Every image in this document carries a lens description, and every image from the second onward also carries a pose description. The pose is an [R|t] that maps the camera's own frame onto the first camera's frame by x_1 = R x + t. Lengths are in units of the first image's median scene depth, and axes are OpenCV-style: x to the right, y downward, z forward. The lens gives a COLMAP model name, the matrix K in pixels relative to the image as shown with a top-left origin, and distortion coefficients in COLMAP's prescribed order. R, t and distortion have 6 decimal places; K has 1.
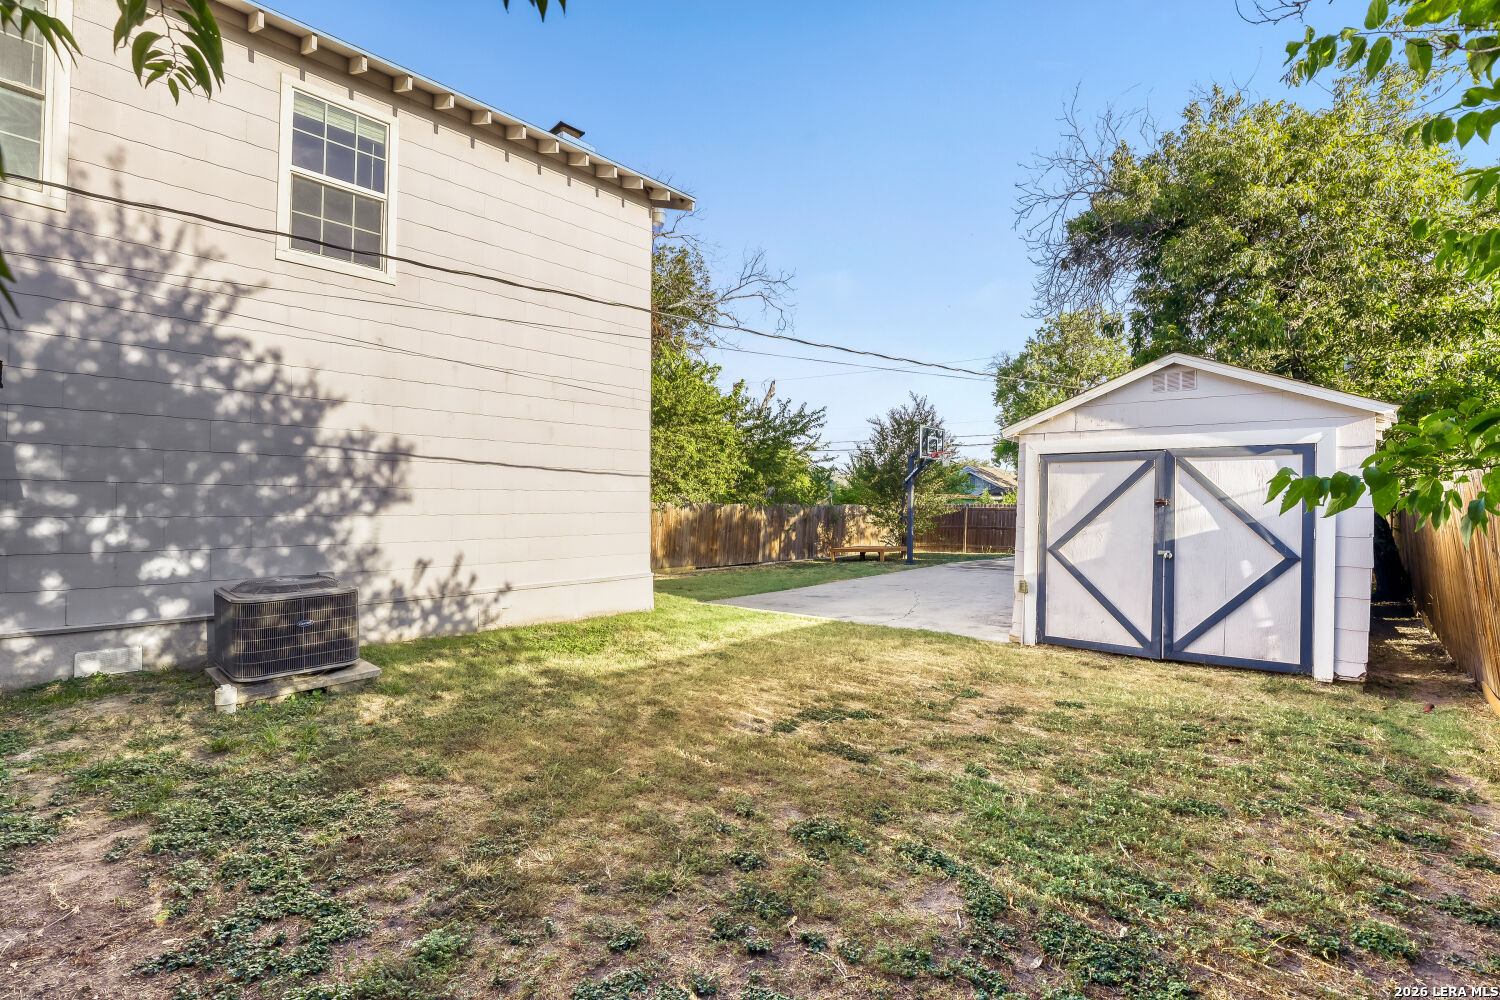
lens RADIAL K [[683.3, 0, 750.0], [0, 683.3, 500.0], [0, 0, 1]] dist [-0.001598, 0.000182]
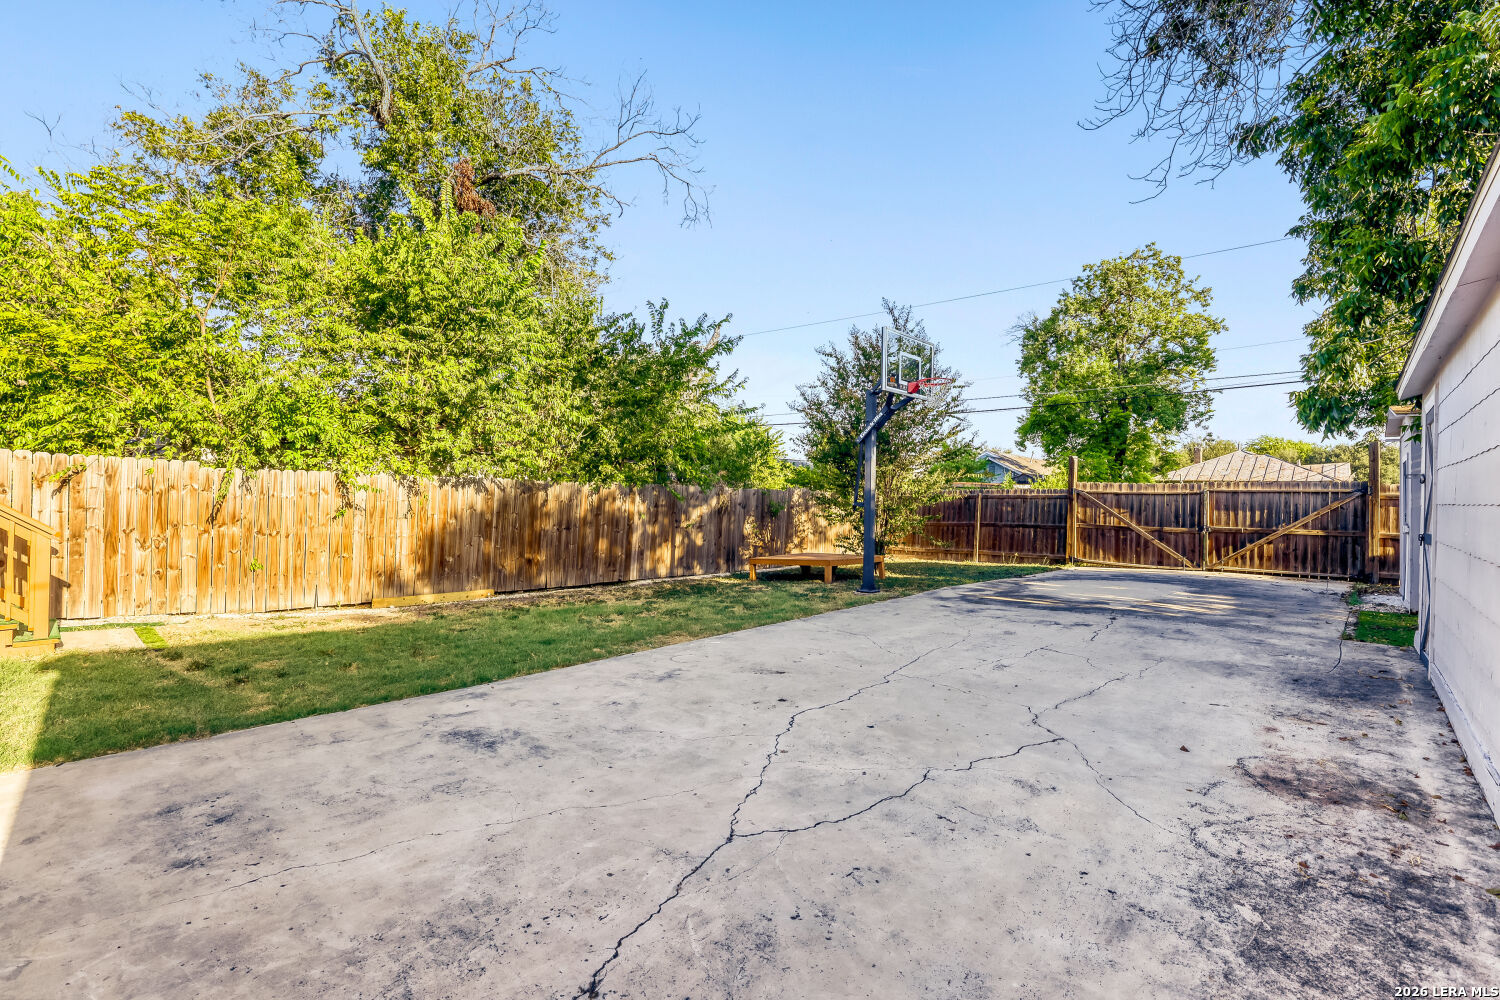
lens RADIAL K [[729.0, 0, 750.0], [0, 729.0, 500.0], [0, 0, 1]] dist [0.023864, 0.000080]
pose [[0.999972, -0.002620, -0.007014, 0.114100], [0.002665, 0.999977, 0.006307, 0.013530], [0.006997, -0.006325, 0.999956, 0.333828]]
